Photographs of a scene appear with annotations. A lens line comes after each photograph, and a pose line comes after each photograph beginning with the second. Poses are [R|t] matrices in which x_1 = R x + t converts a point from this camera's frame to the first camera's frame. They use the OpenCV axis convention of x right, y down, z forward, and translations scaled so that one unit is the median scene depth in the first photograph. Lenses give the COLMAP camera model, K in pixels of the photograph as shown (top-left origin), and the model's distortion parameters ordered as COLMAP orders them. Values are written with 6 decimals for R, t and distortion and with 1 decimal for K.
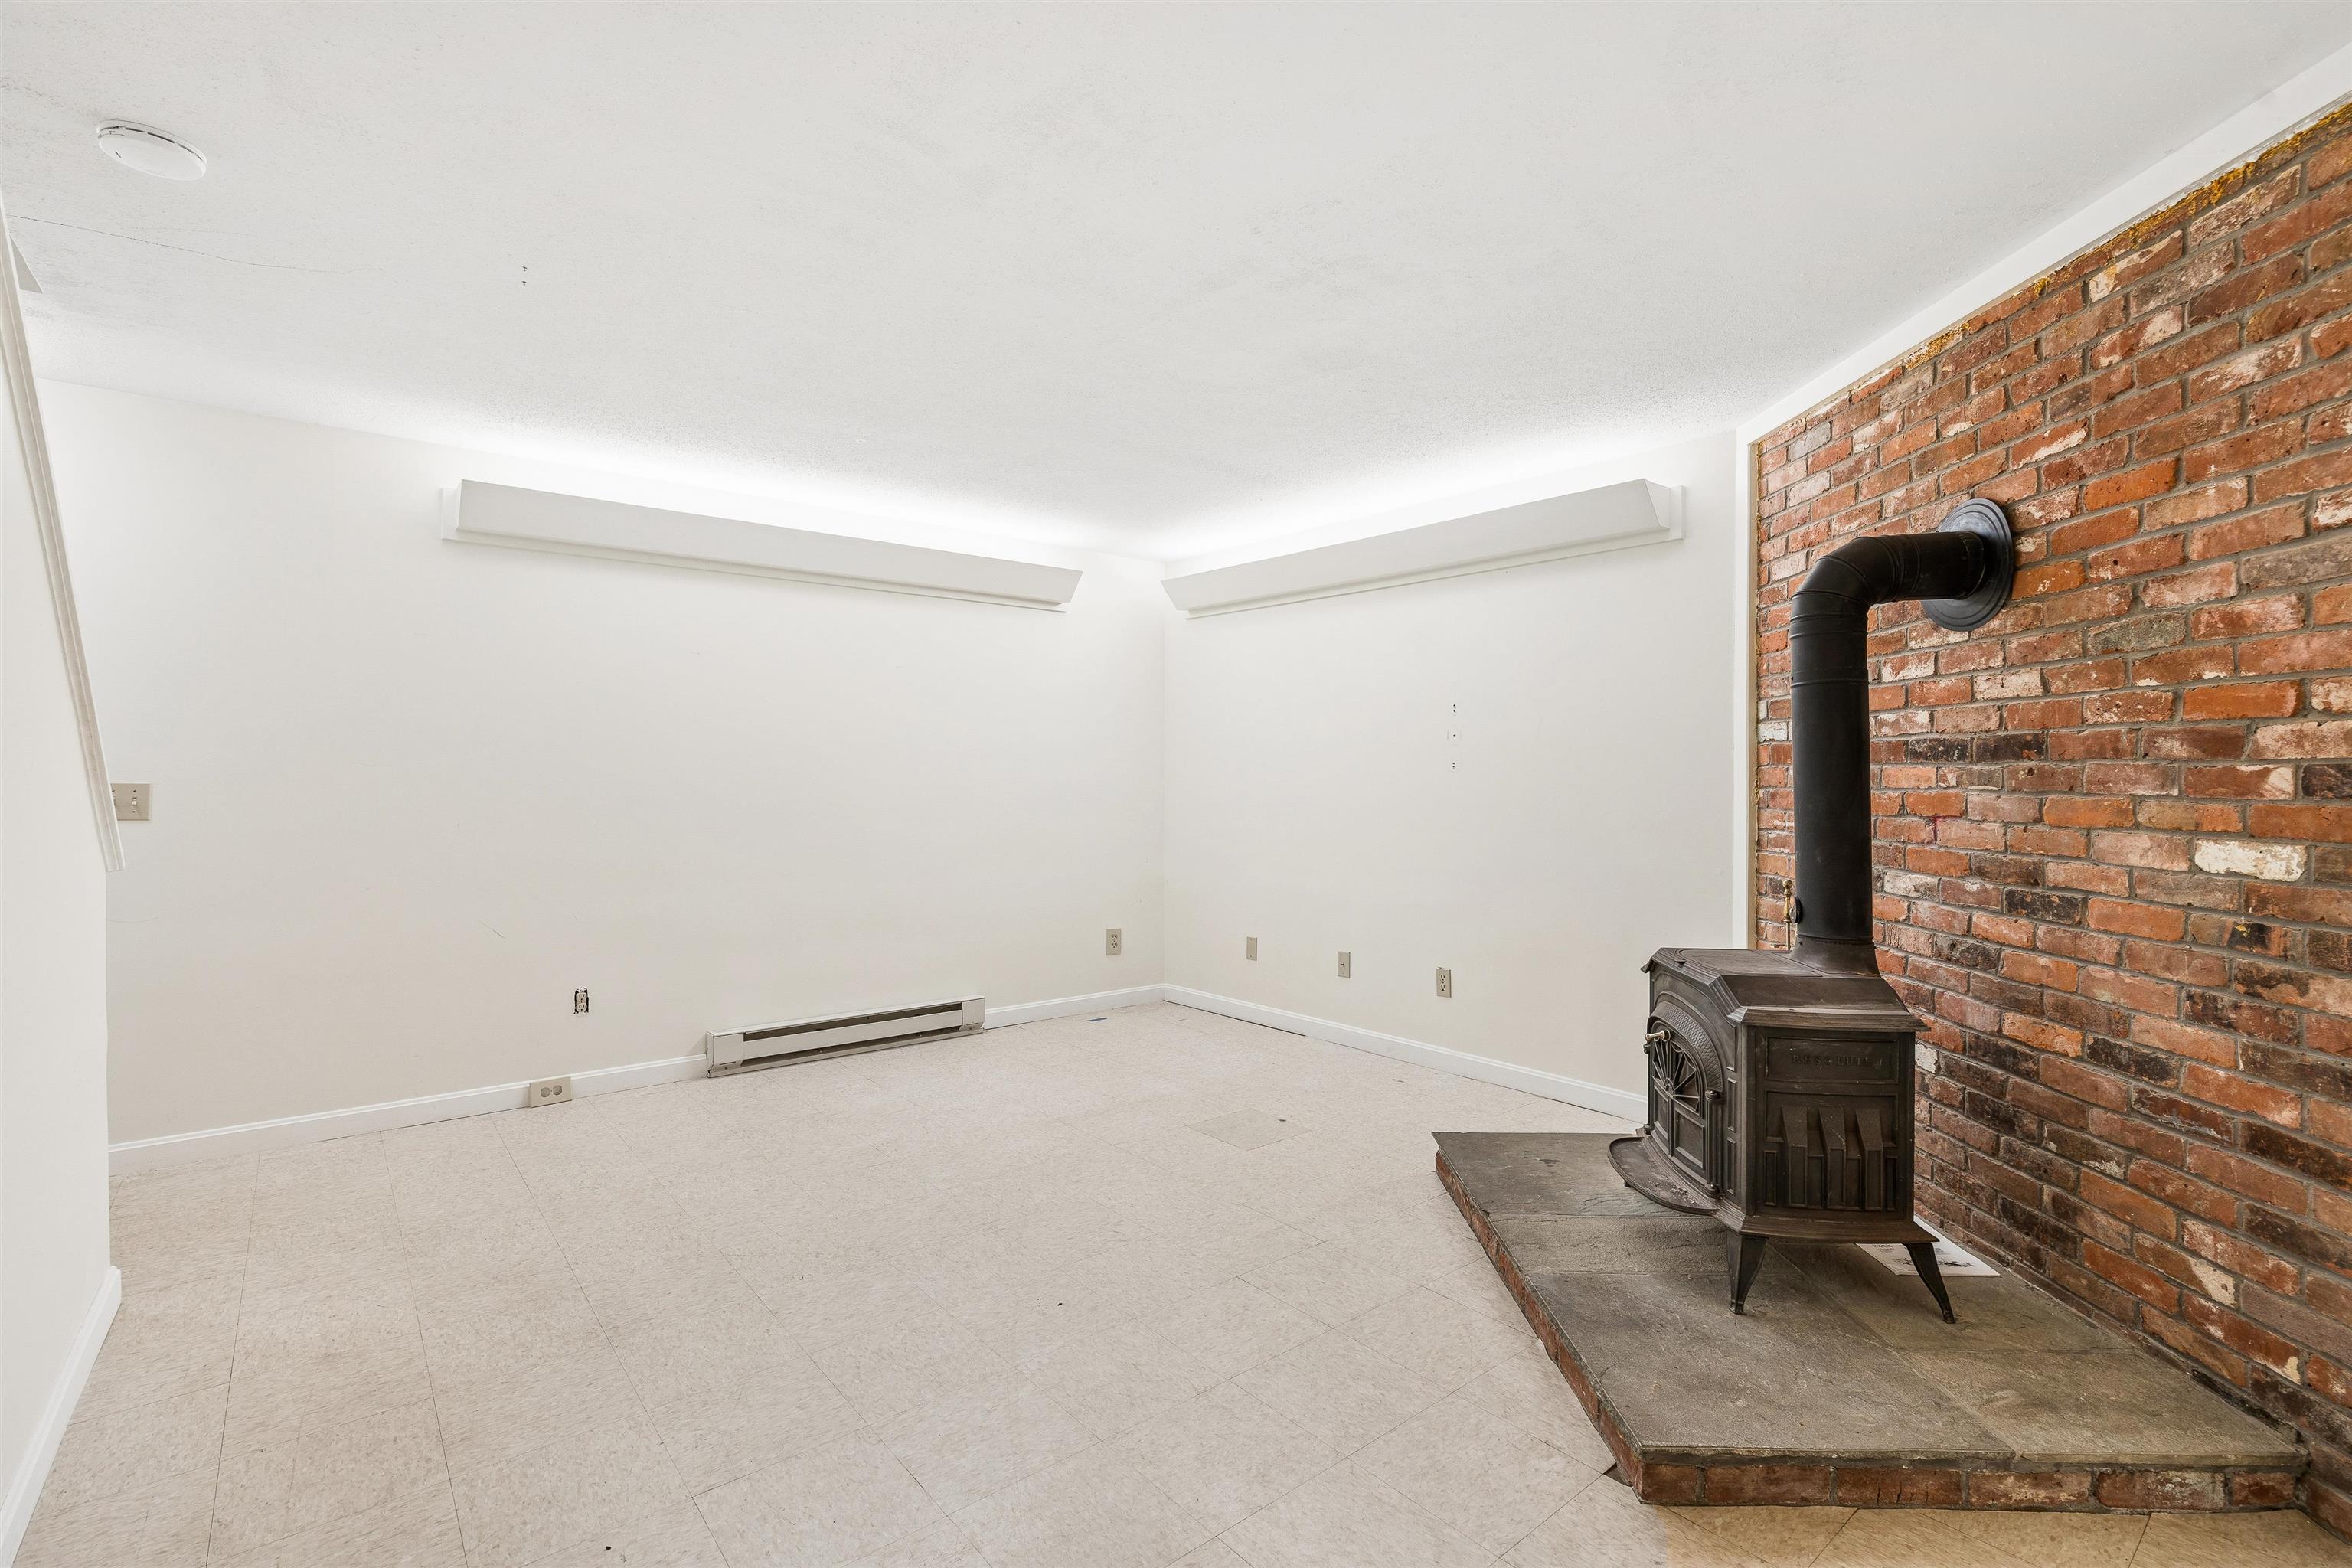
lens RADIAL K [[1062.8, 0, 1179.5], [0, 1062.8, 774.2], [0, 0, 1]] dist [0.003230, 0.000921]
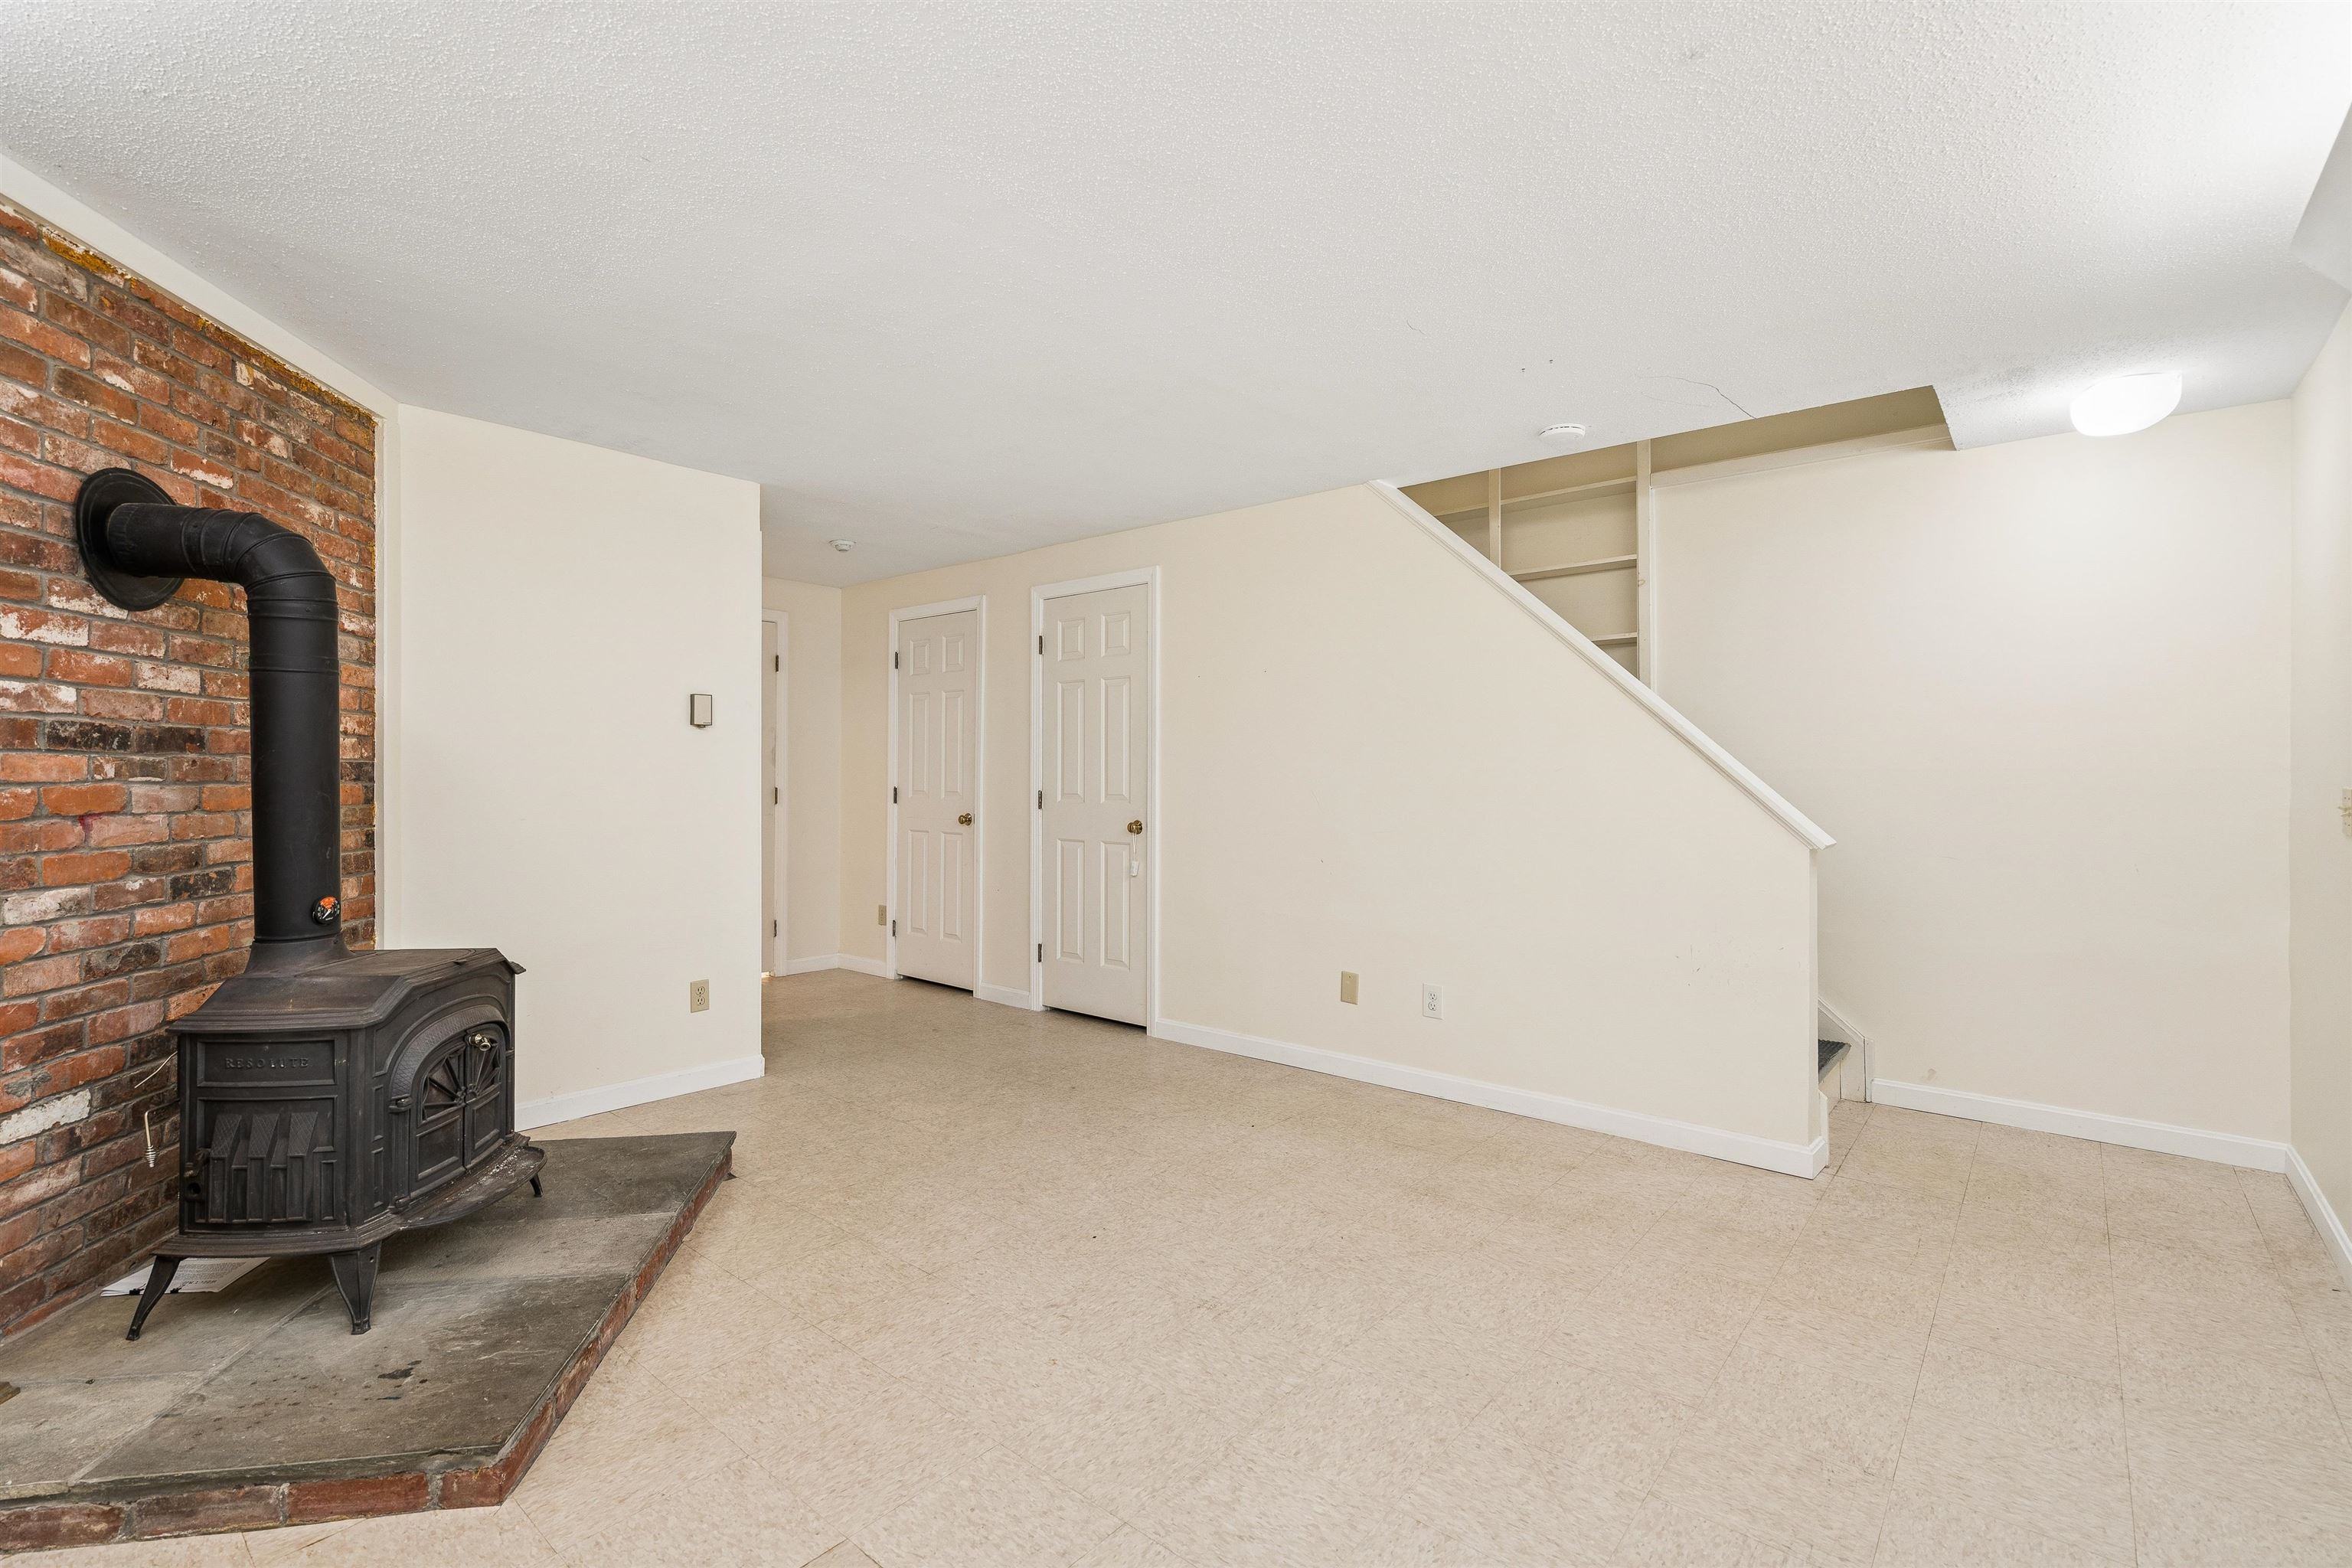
lens RADIAL K [[1062.8, 0, 1179.5], [0, 1062.8, 774.2], [0, 0, 1]] dist [0.003230, 0.000921]
pose [[-0.983894, -0.006510, -0.178632, 0.005911], [-0.006449, 0.999979, -0.000922, 0.002985], [0.178635, 0.000245, -0.983915, 2.162462]]
